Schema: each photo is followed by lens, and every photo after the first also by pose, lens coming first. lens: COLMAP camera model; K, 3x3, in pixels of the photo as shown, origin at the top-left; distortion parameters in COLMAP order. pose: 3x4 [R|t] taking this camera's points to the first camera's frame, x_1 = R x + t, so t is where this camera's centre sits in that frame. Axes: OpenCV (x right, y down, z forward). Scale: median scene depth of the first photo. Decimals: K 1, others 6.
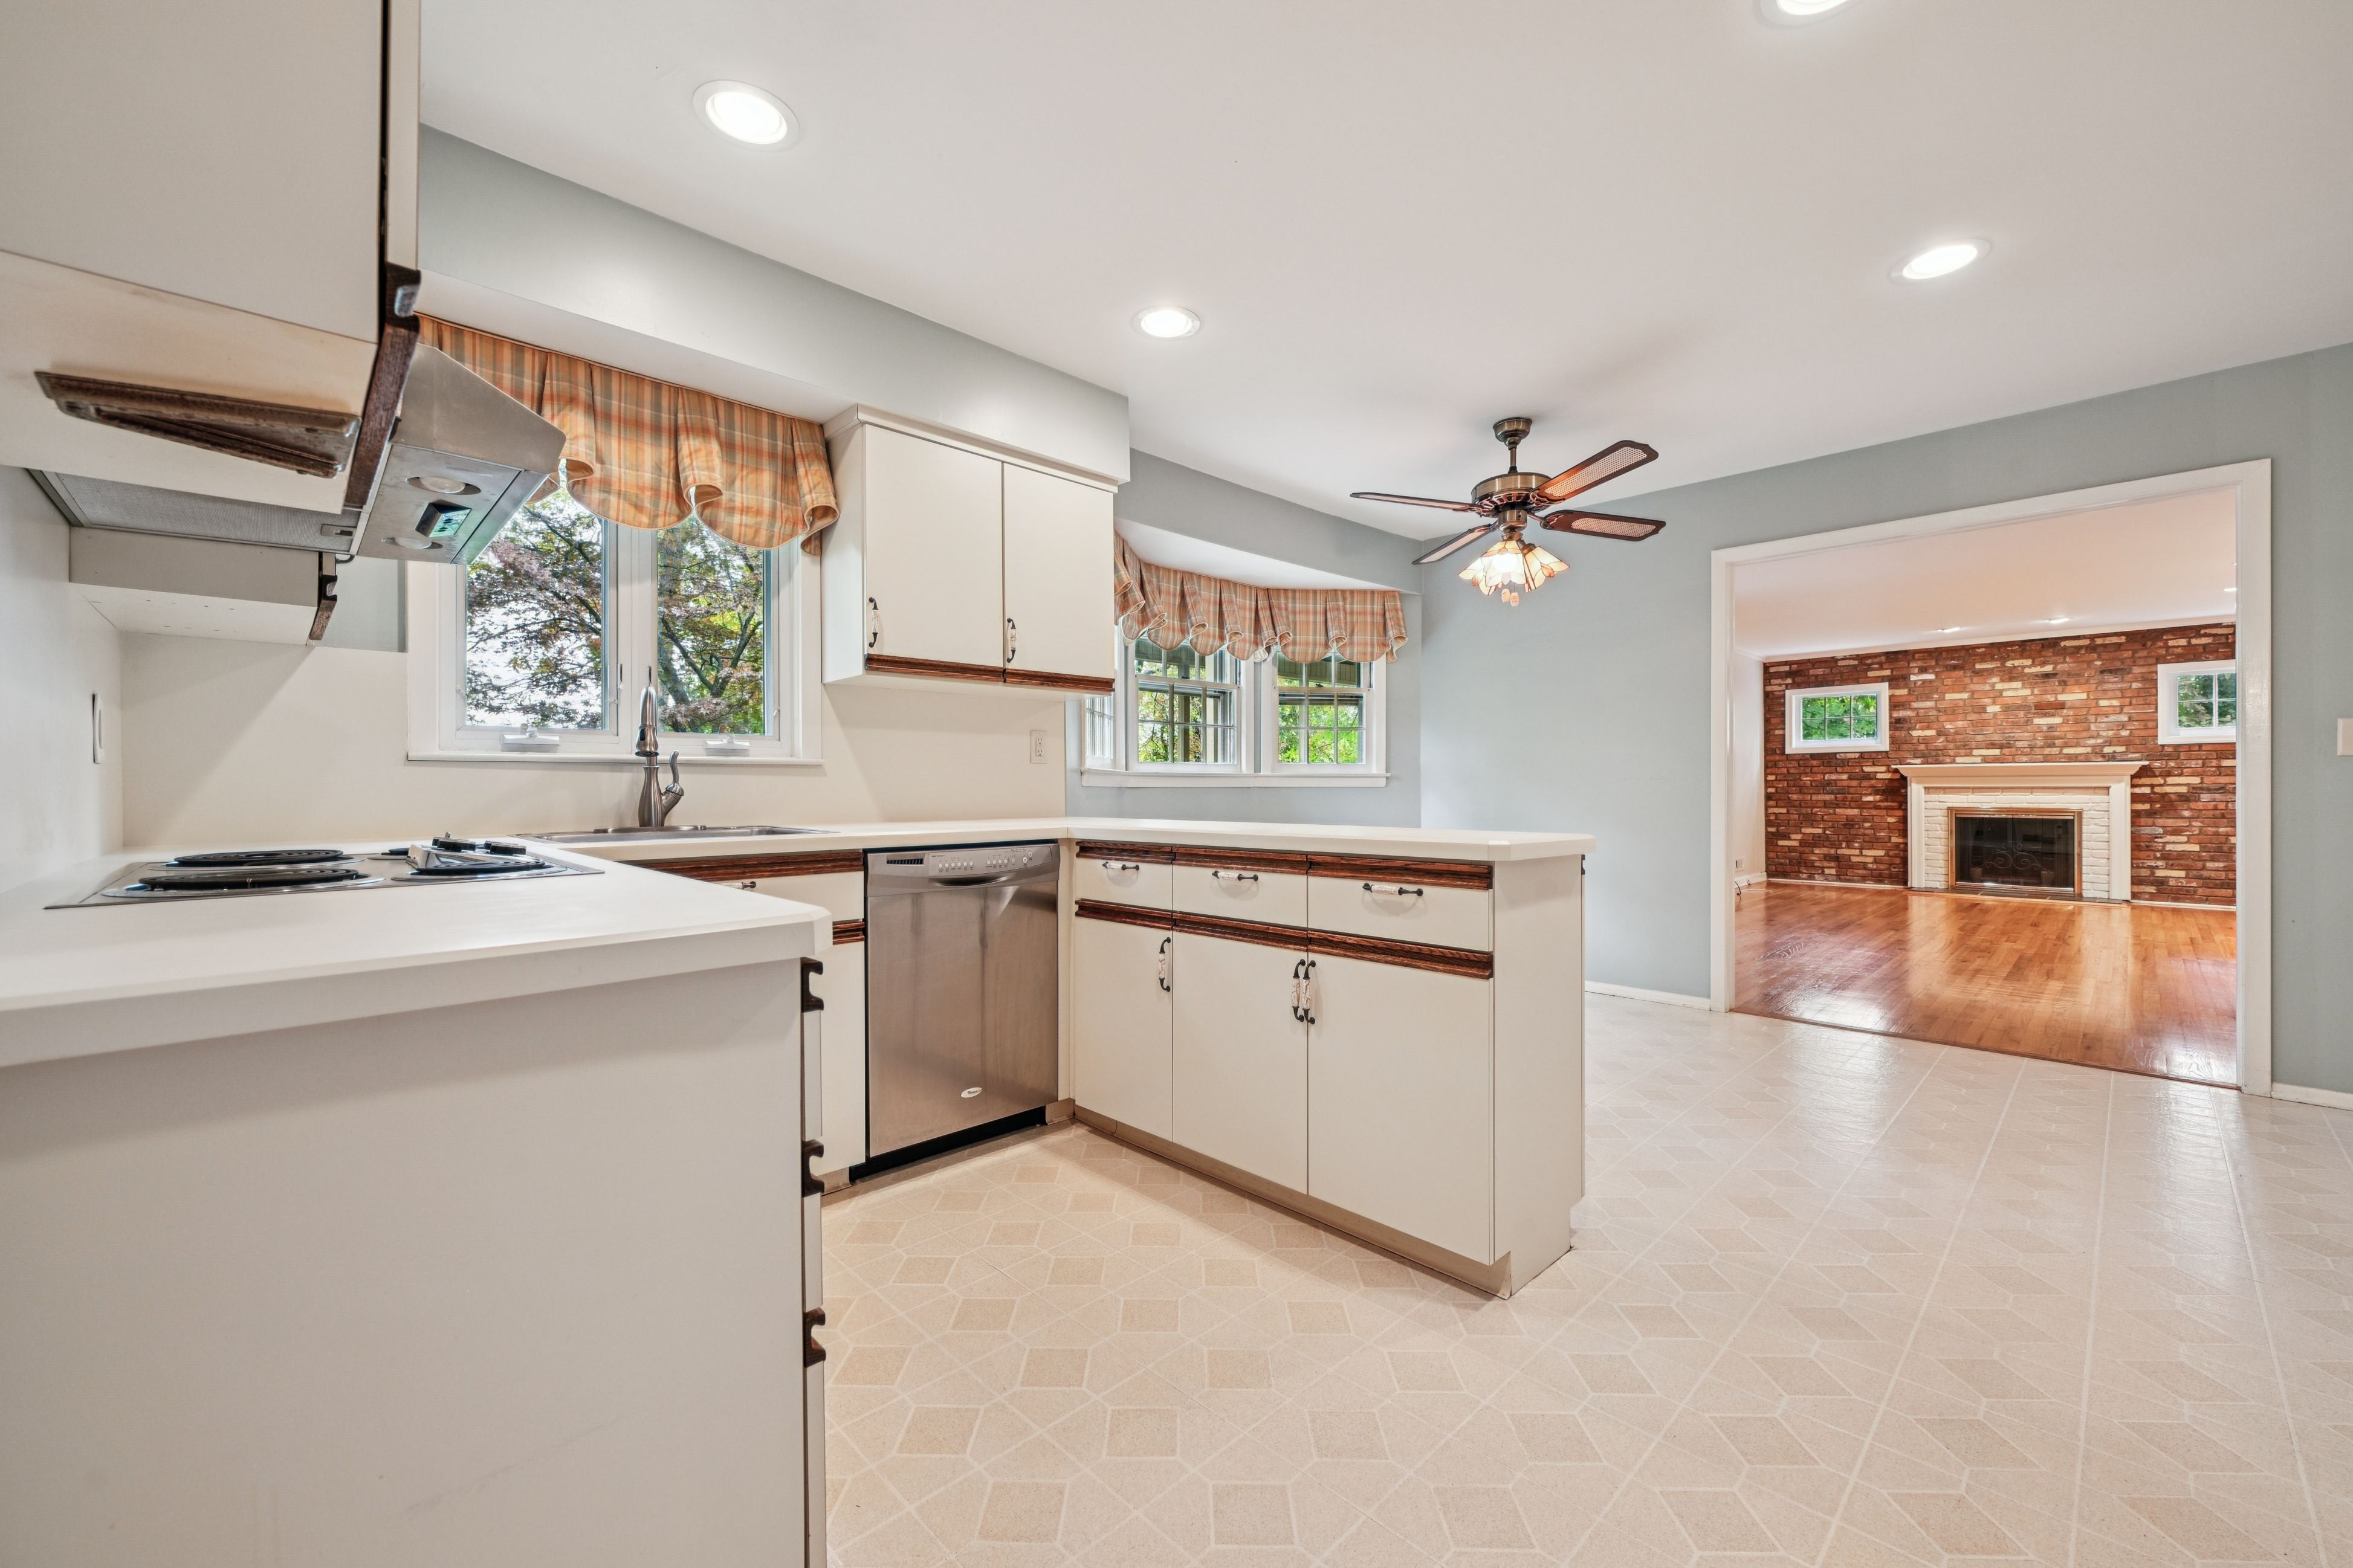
lens RADIAL K [[928.5, 0, 1169.9], [0, 928.5, 786.6], [0, 0, 1]] dist [0.001174, 0.000098]
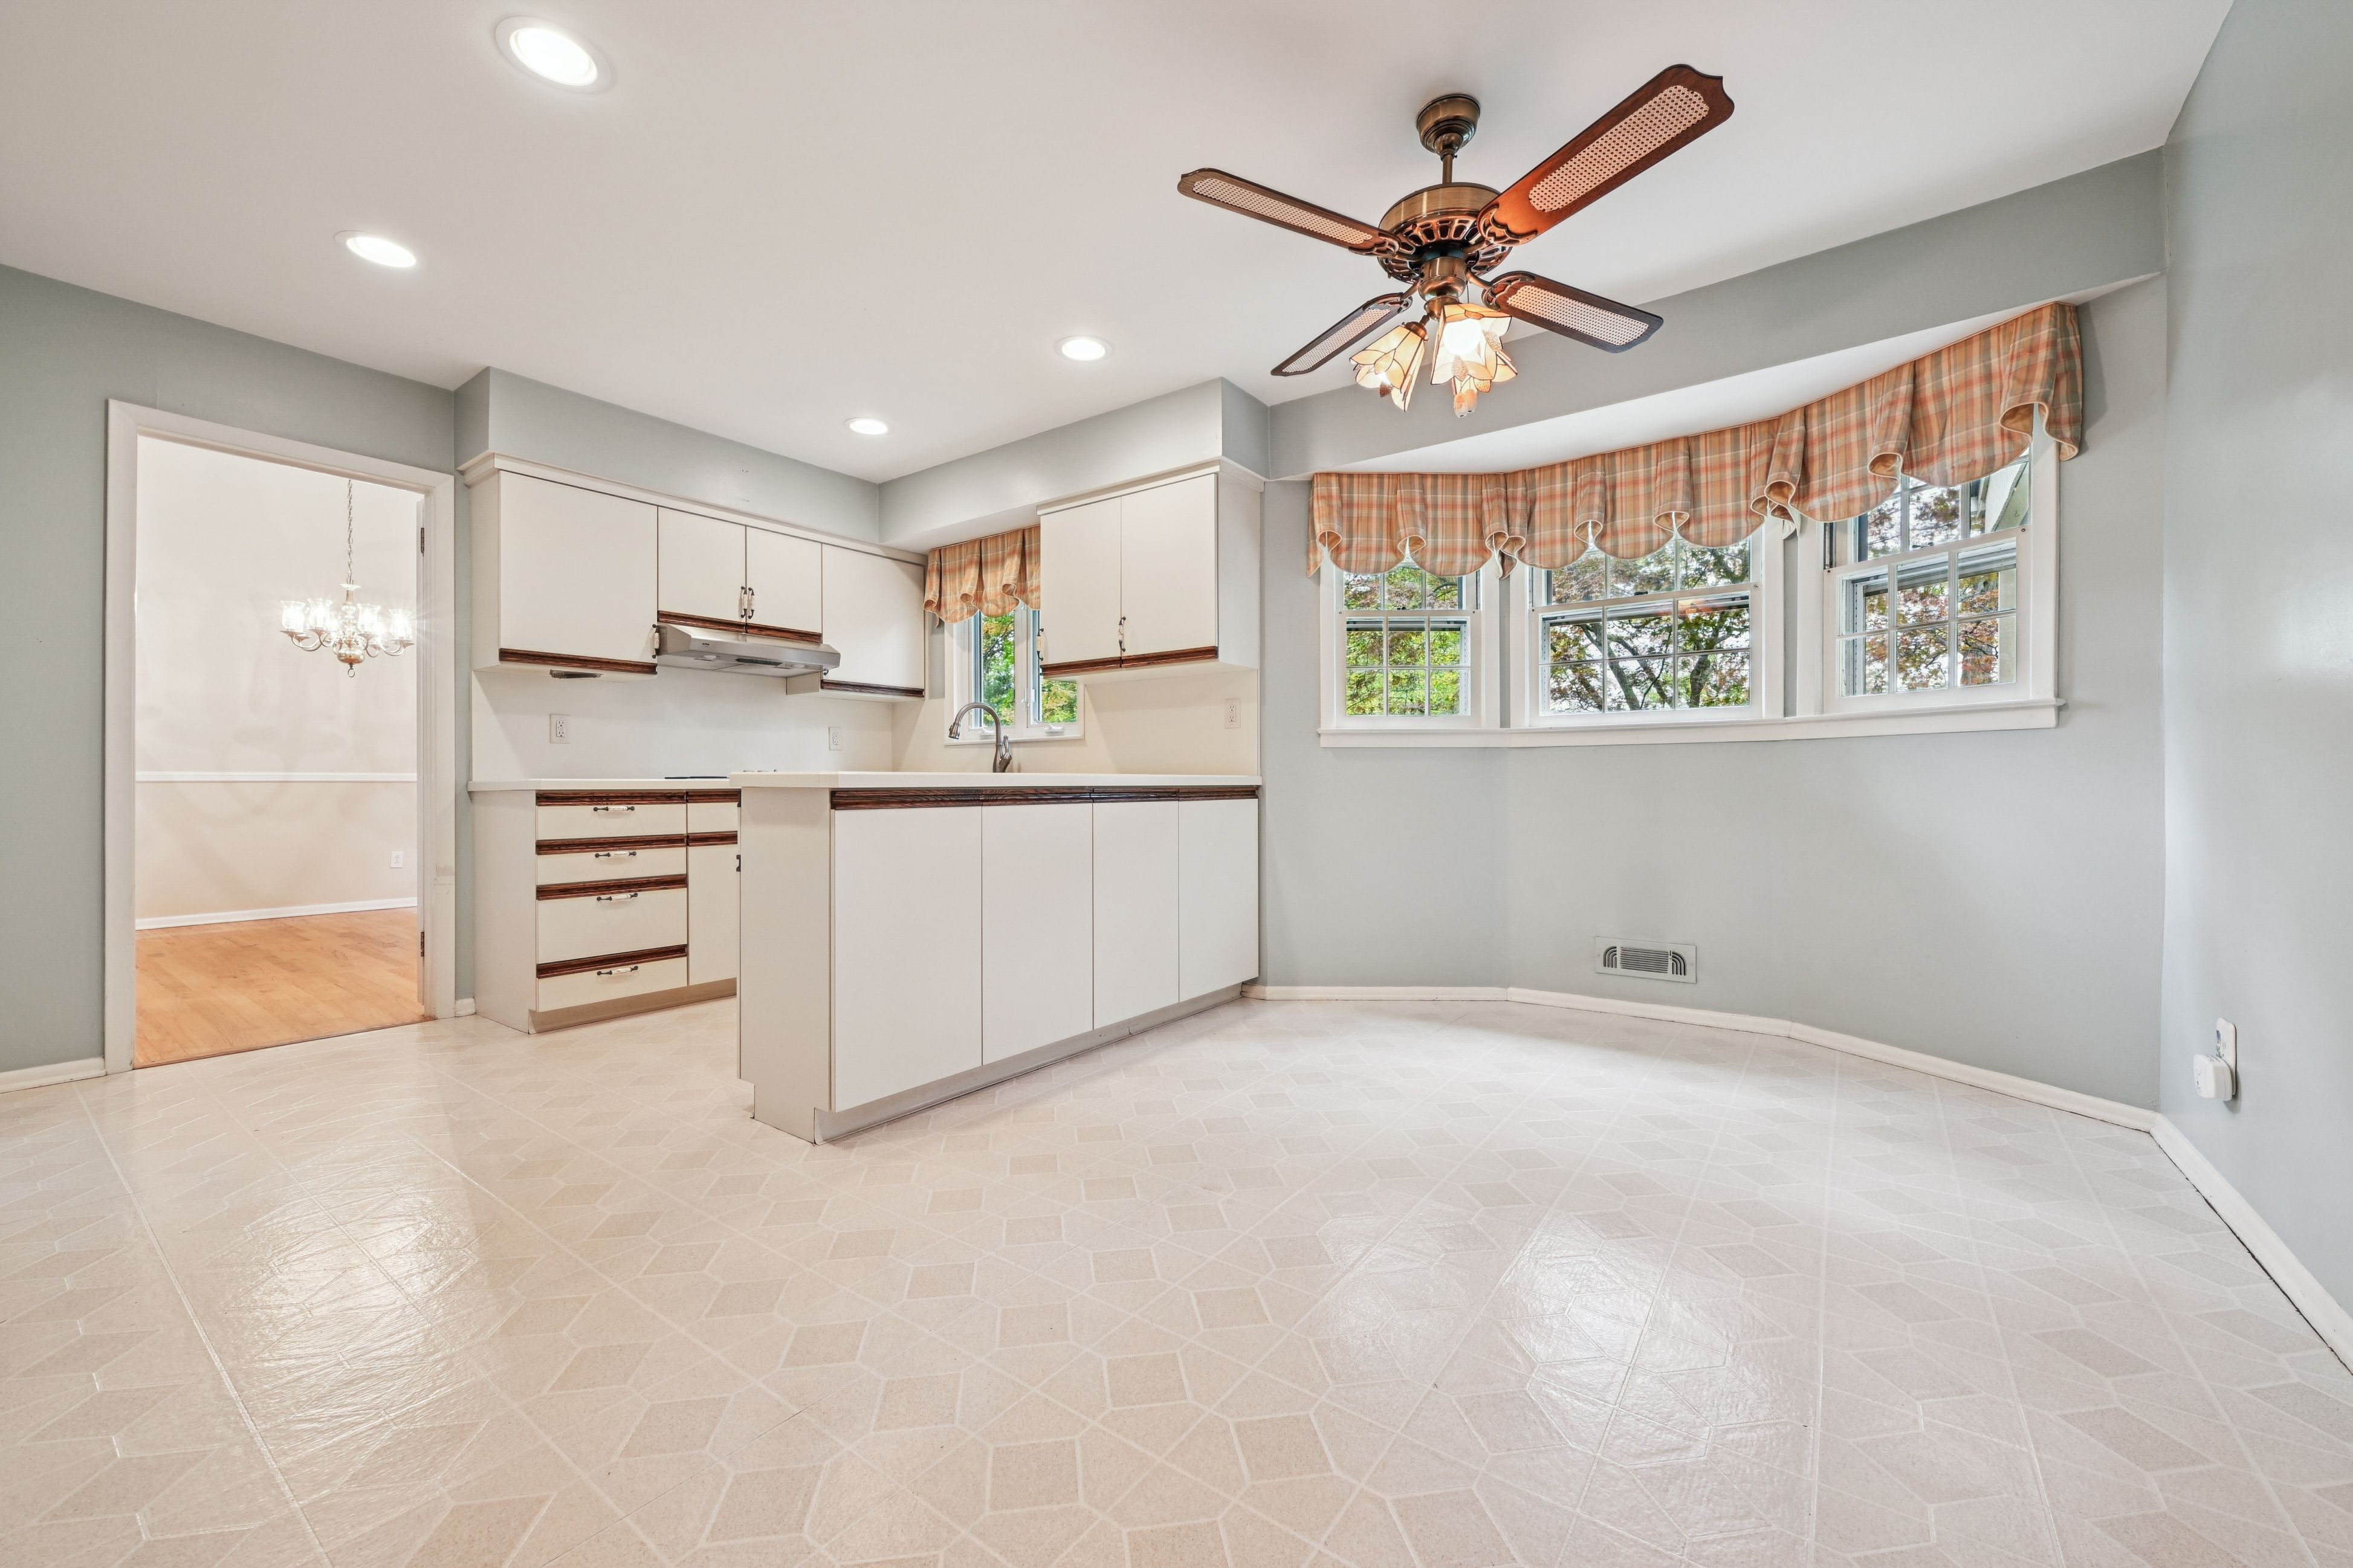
lens RADIAL K [[931.8, 0, 1176.5], [0, 931.8, 784.0], [0, 0, 1]] dist [-0.000050, -0.000105]
pose [[0.165452, 0.000871, -0.986218, 1.095255], [0.003113, 0.999994, 0.001405, 0.047596], [0.986213, -0.003303, 0.165448, 0.851990]]
